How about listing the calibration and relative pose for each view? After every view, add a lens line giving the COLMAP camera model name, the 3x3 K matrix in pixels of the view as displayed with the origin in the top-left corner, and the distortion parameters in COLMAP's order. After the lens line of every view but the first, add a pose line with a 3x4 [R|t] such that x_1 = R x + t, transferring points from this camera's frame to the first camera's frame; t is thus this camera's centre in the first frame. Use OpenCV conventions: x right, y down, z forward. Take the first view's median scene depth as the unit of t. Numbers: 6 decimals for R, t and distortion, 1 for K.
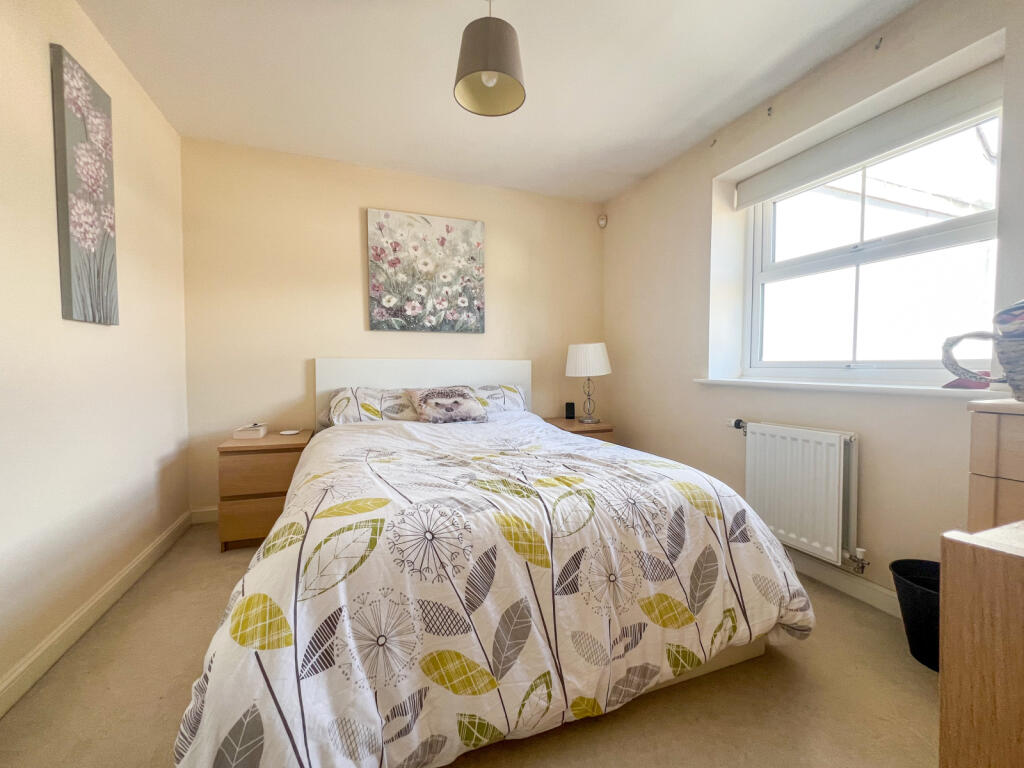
lens RADIAL K [[424.1, 0, 512.0], [0, 424.1, 384.0], [0, 0, 1]] dist [-0.001123, -0.000458]
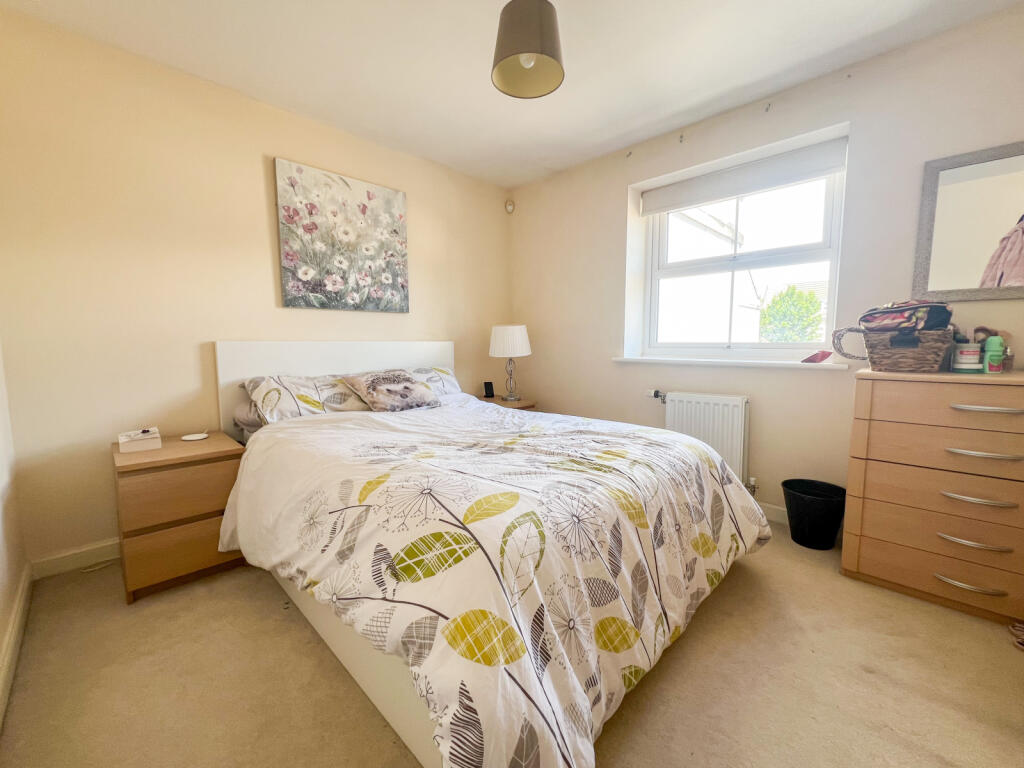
lens RADIAL K [[418.6, 0, 512.0], [0, 418.6, 384.0], [0, 0, 1]] dist [-0.000922, -0.000162]
pose [[0.908754, -0.047148, 0.414660, -0.314775], [0.023217, 0.997771, 0.062567, -0.018627], [-0.416685, -0.047231, 0.907823, 0.059099]]
